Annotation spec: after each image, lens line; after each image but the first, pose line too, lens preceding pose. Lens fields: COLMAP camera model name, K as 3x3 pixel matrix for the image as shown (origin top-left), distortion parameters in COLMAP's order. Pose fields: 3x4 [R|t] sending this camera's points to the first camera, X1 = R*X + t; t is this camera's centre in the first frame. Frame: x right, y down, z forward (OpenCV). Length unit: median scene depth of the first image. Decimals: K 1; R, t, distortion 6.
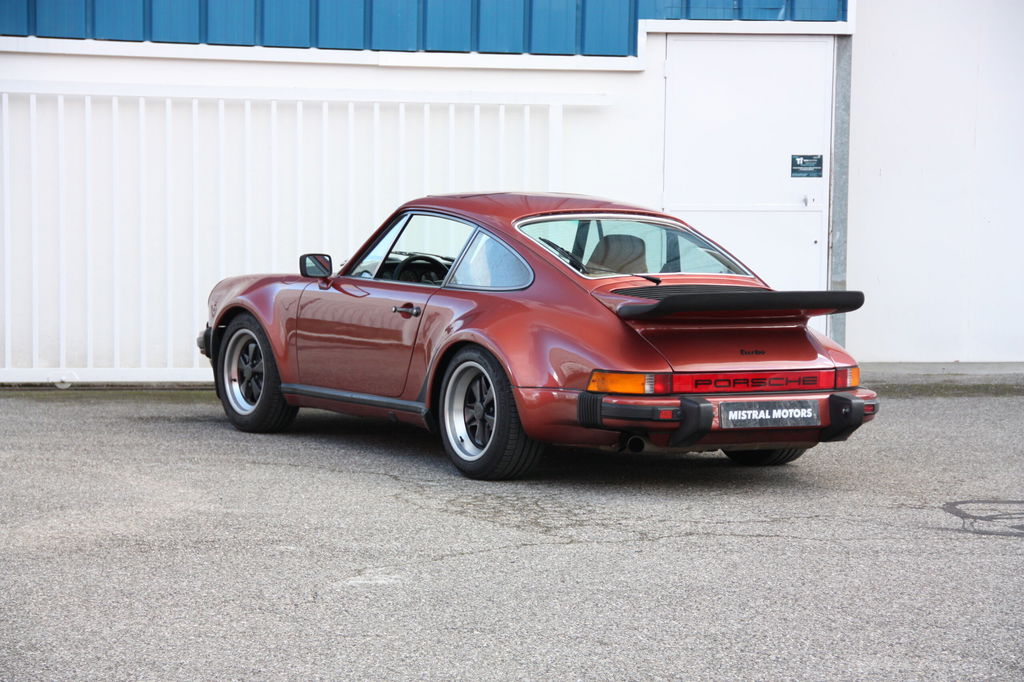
lens RADIAL K [[2832.4, 0, 509.4], [0, 2832.4, 349.4], [0, 0, 1]] dist [0.755290, 0.000000]
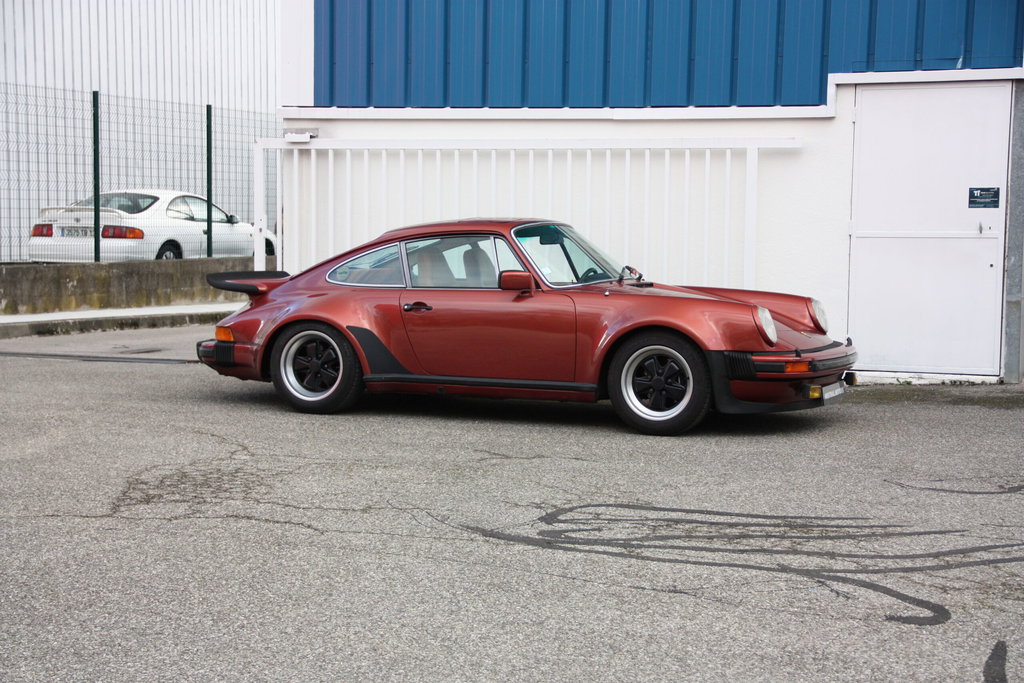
lens RADIAL K [[1952.0, 0, 512.1], [0, 1952.0, 353.5], [0, 0, 1]] dist [0.397962, 0.000000]
pose [[0.866799, 0.036962, -0.497287, 0.352566], [-0.032650, 0.999316, 0.017366, -0.011169], [0.497588, 0.001184, 0.867412, 0.240316]]
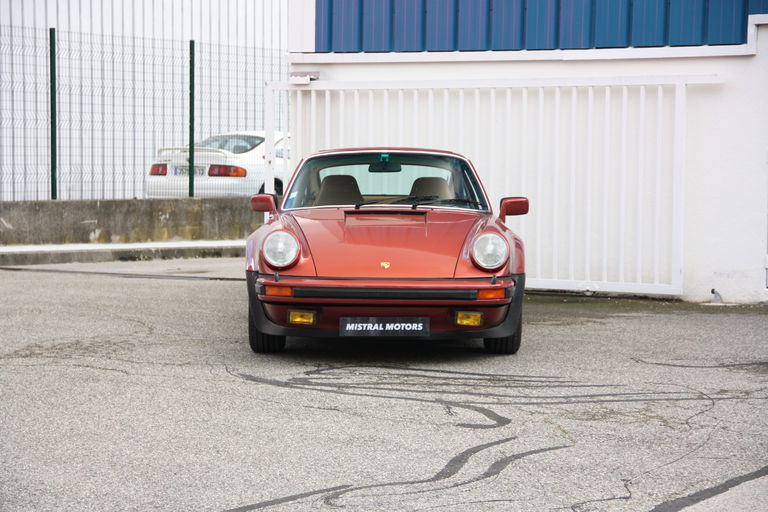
lens RADIAL K [[2186.3, 0, 403.7], [0, 2186.3, 258.6], [0, 0, 1]] dist [0.969753, 0.000000]
pose [[0.754227, 0.029428, -0.655954, 0.611960], [-0.042113, 0.999106, -0.003600, 0.003319], [0.655262, 0.030339, 0.754792, 0.149141]]
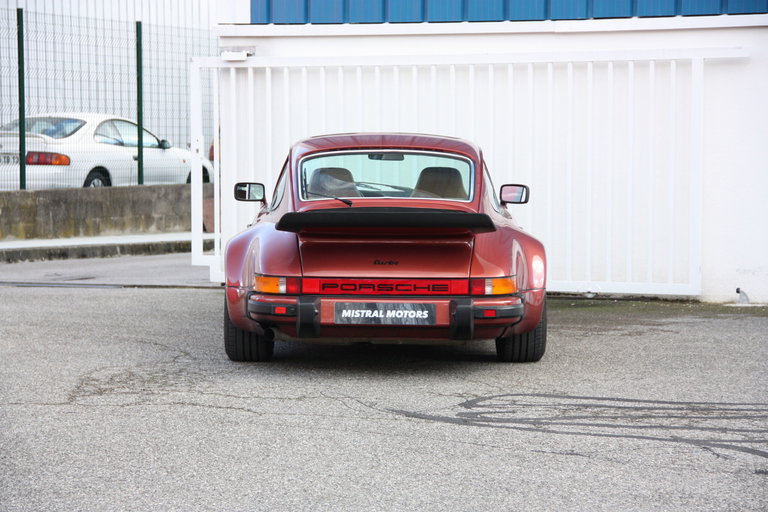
lens RADIAL K [[2327.8, 0, 389.8], [0, 2327.8, 254.3], [0, 0, 1]] dist [0.839007, 0.000000]
pose [[0.845288, 0.017296, -0.534031, 0.440938], [-0.023219, 0.999721, -0.004374, 0.001286], [0.533806, 0.016097, 0.845454, 0.118111]]
